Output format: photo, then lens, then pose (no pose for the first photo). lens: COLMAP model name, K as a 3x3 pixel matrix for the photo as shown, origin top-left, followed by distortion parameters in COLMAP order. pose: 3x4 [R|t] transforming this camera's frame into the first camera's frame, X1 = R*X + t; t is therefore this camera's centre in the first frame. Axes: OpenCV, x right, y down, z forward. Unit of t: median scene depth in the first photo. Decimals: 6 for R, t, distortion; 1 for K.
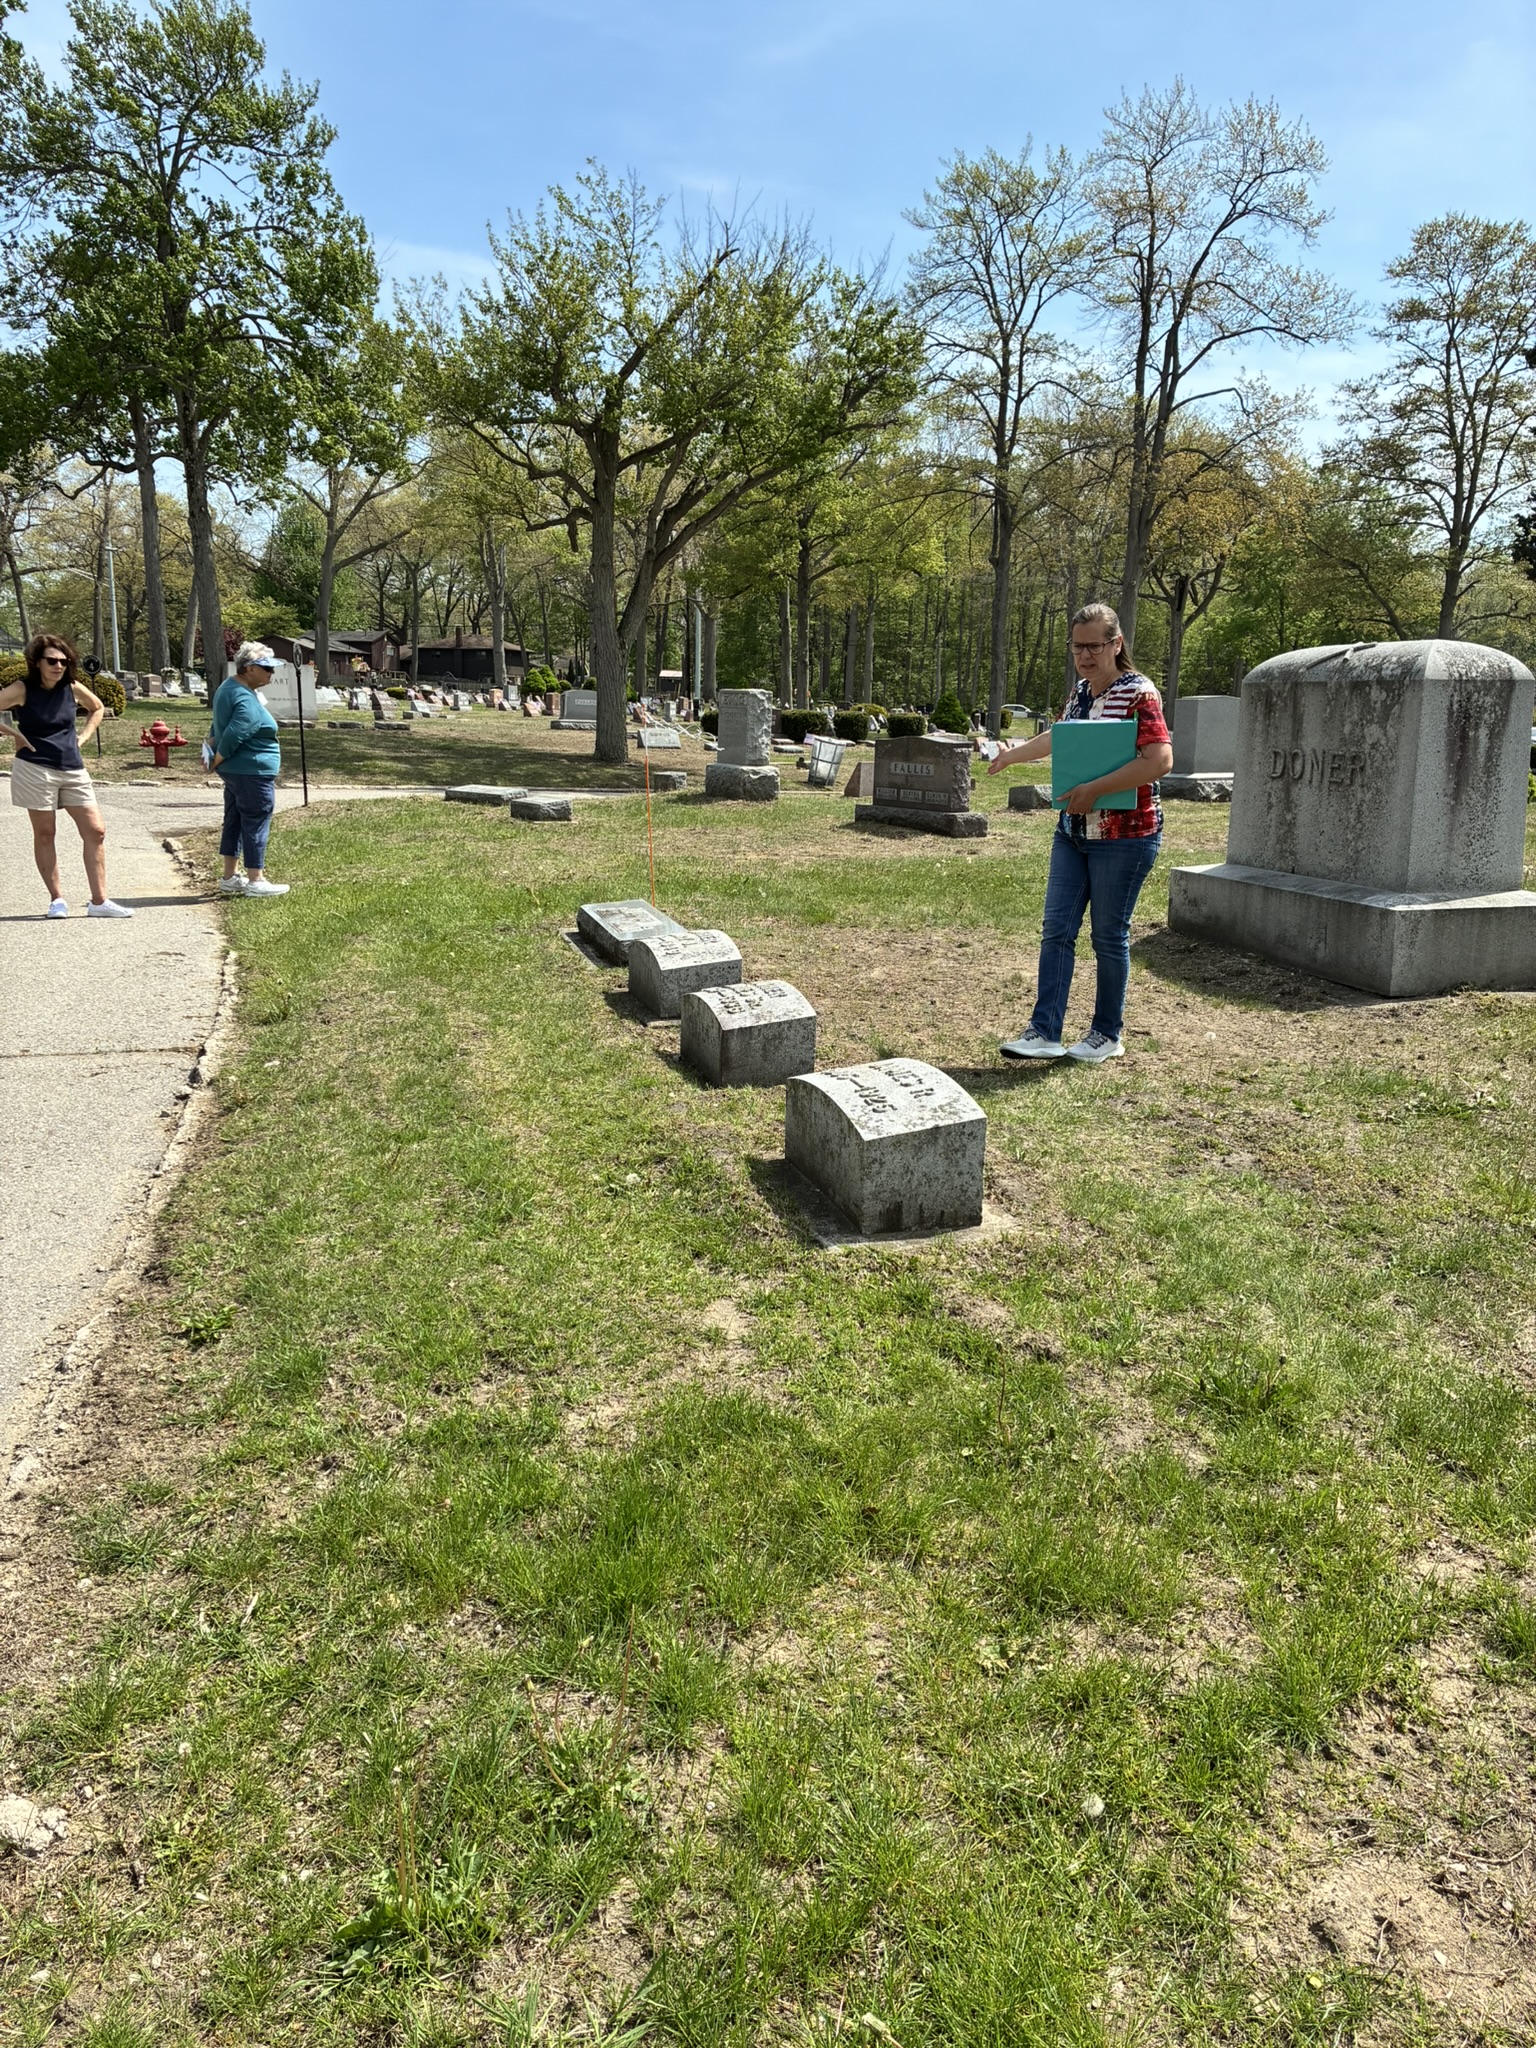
lens RADIAL K [[1557.5, 0, 762.8], [0, 1557.5, 1025.1], [0, 0, 1]] dist [-0.000465, -0.002191]
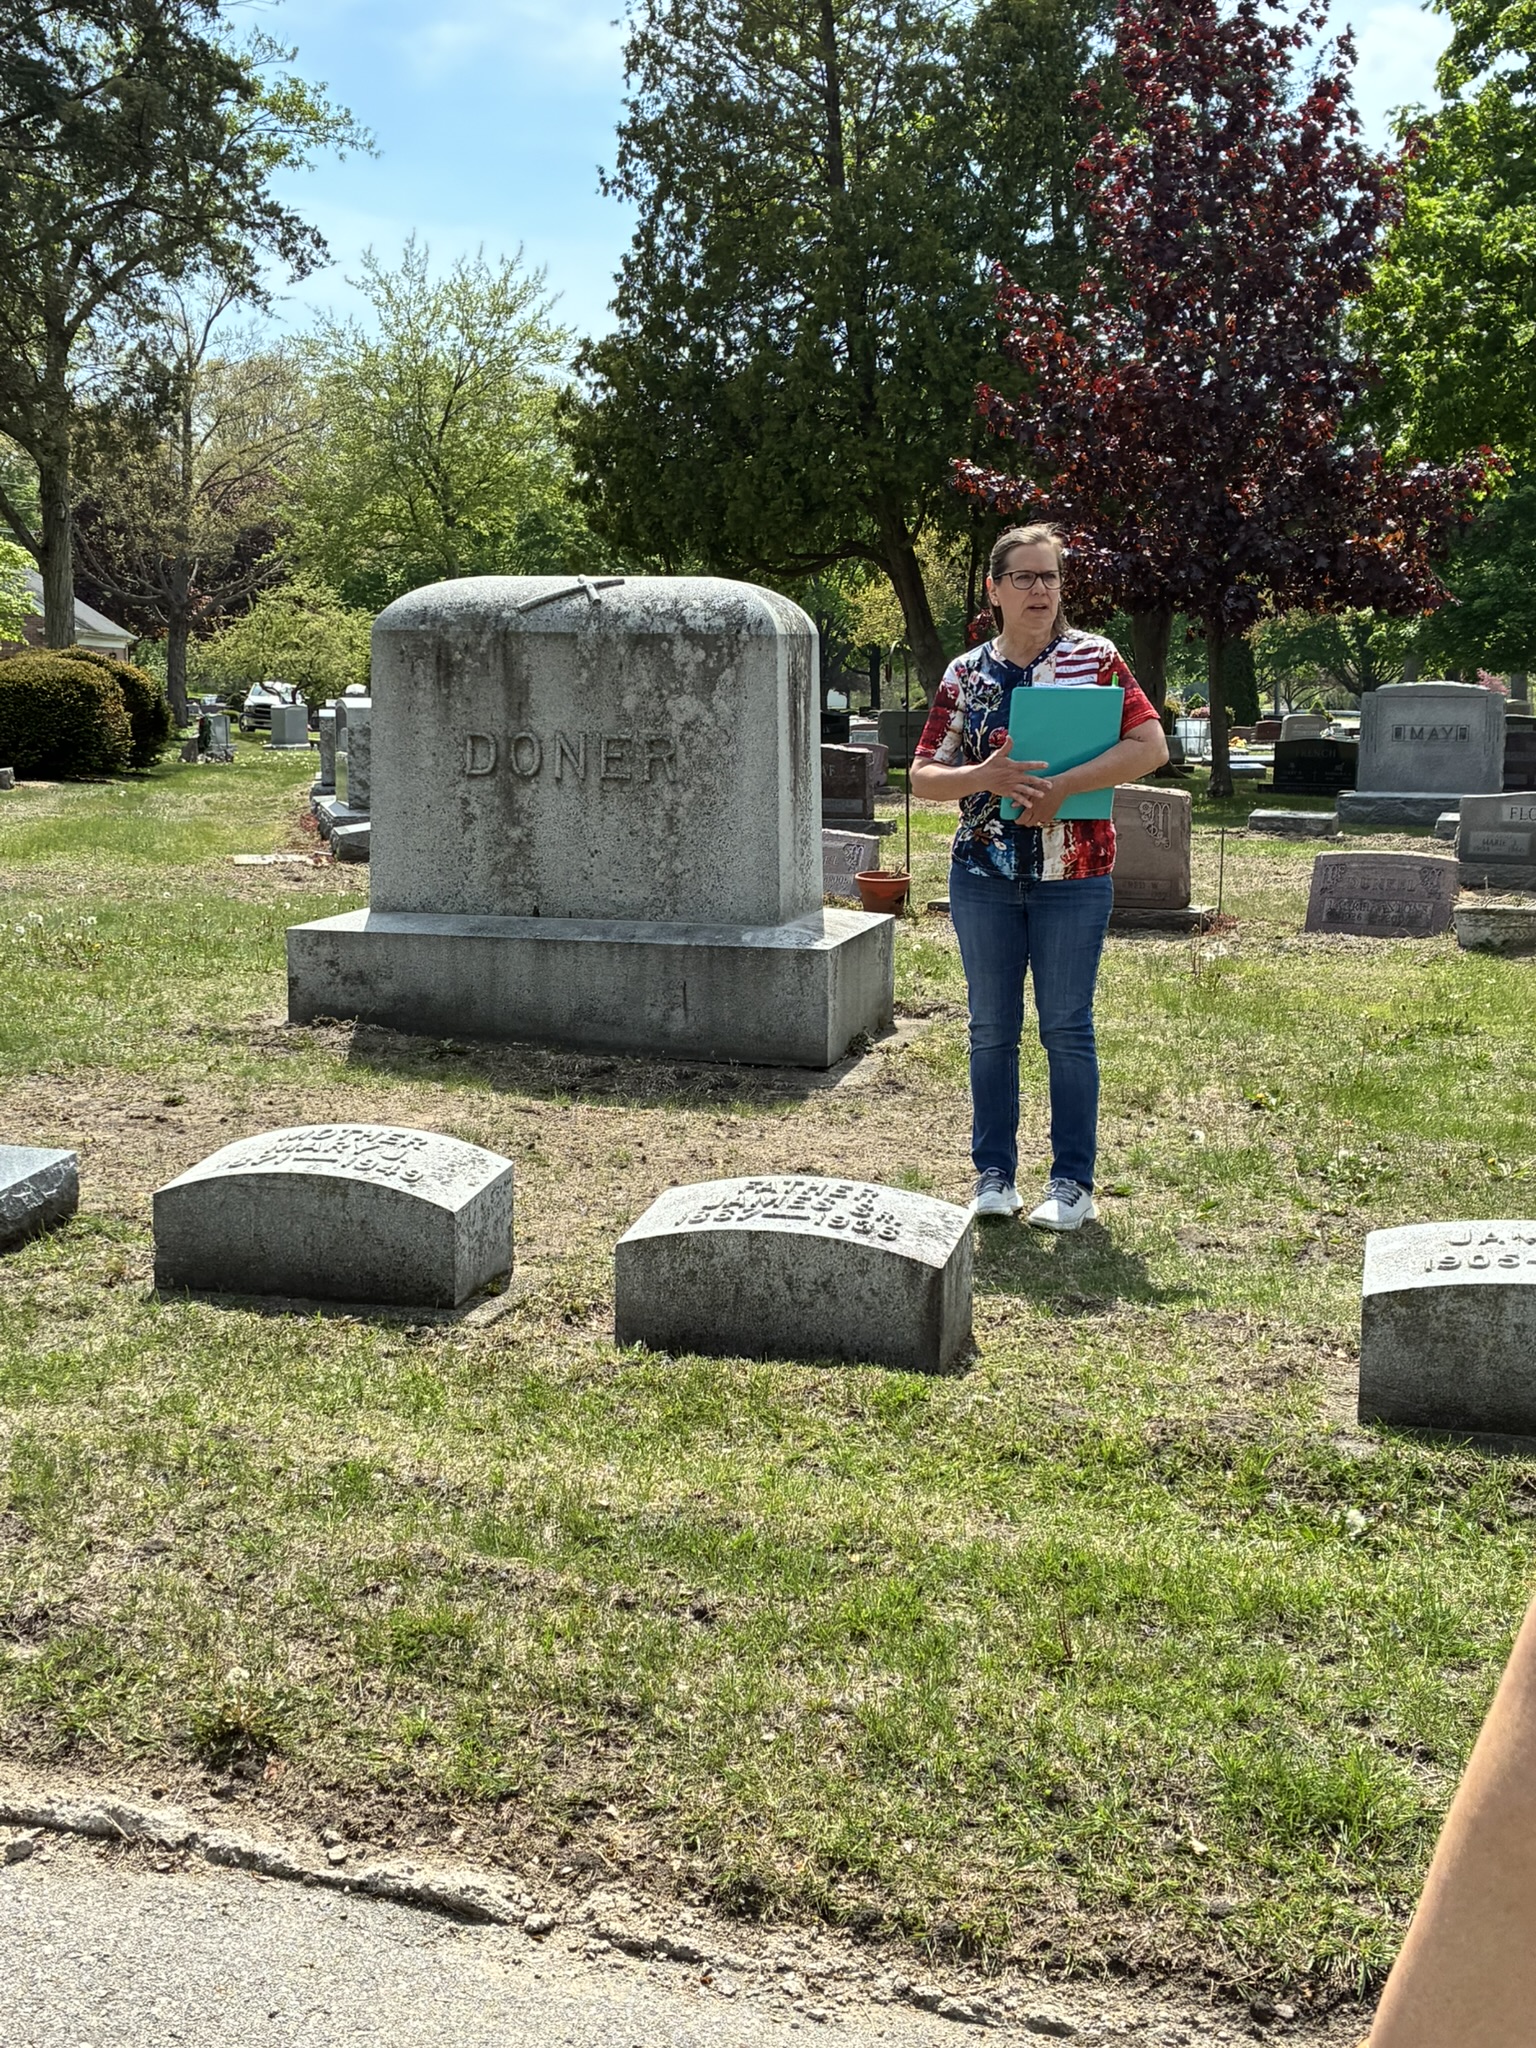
lens RADIAL K [[2480.4, 0, 771.1], [0, 2480.4, 1033.4], [0, 0, 1]] dist [0.042550, 0.000000]
pose [[0.501053, -0.132892, 0.855152, -0.548446], [0.167112, 0.984399, 0.055062, -0.094183], [-0.849129, 0.115317, 0.515444, 0.390937]]
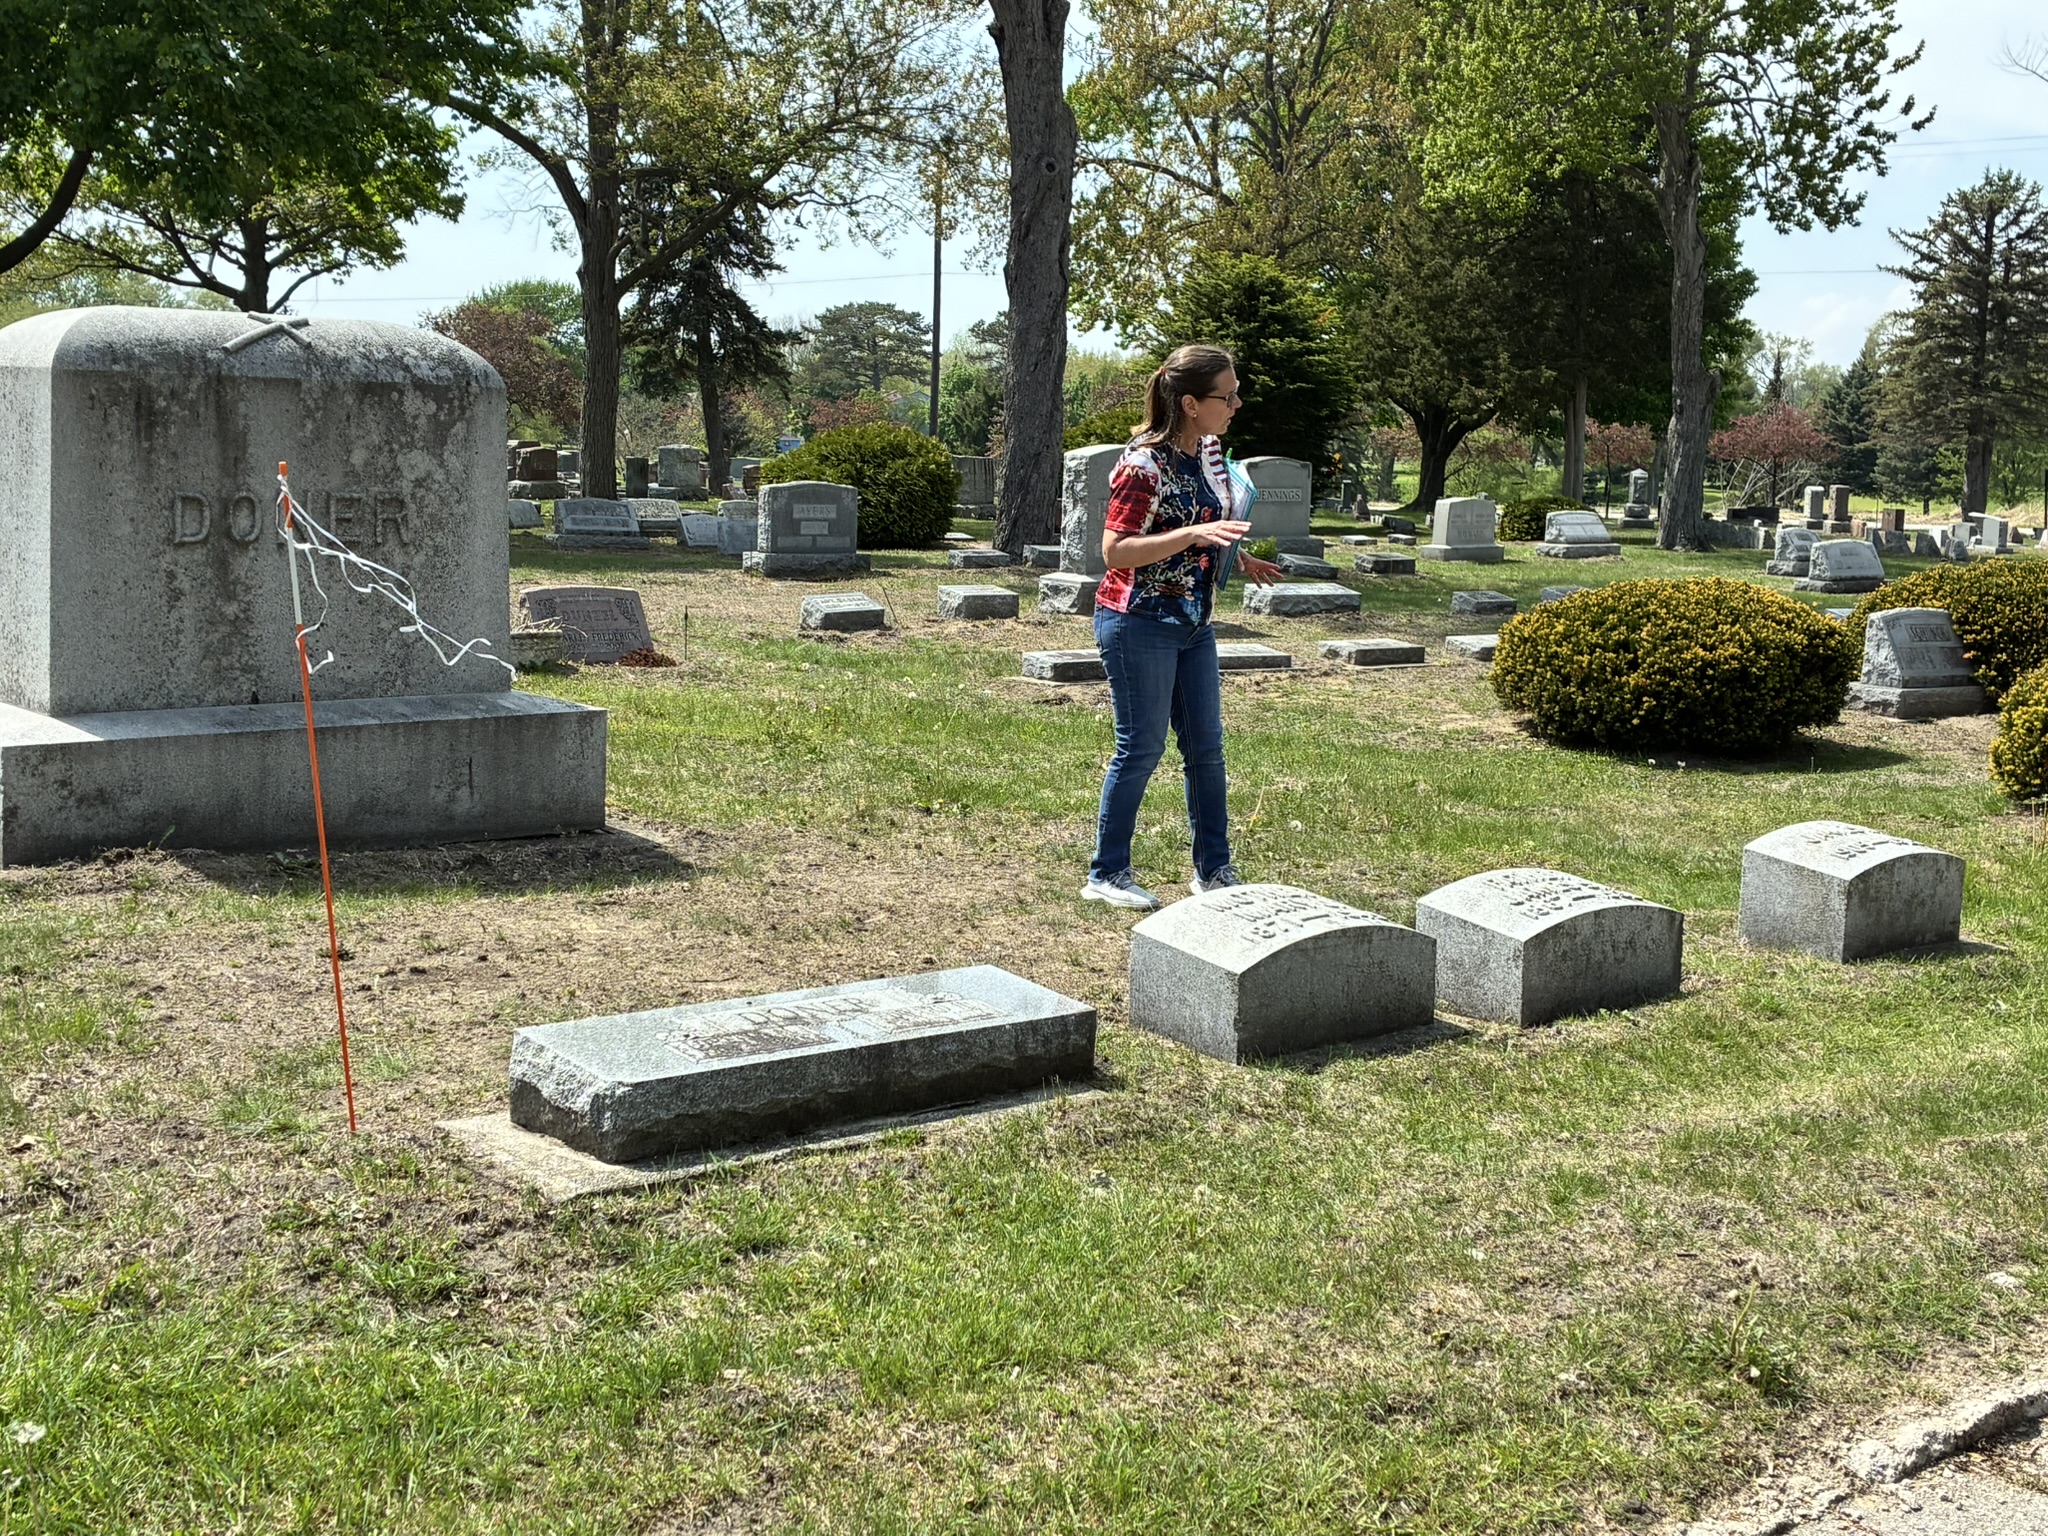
lens RADIAL K [[2480.4, 0, 1023.2], [0, 2480.4, 762.7], [0, 0, 1]] dist [0.042550, 0.000000]
pose [[-0.419623, -0.169177, 0.891793, -0.640200], [0.130789, 0.960956, 0.243839, -0.277628], [-0.898226, 0.218957, -0.381113, 1.153722]]
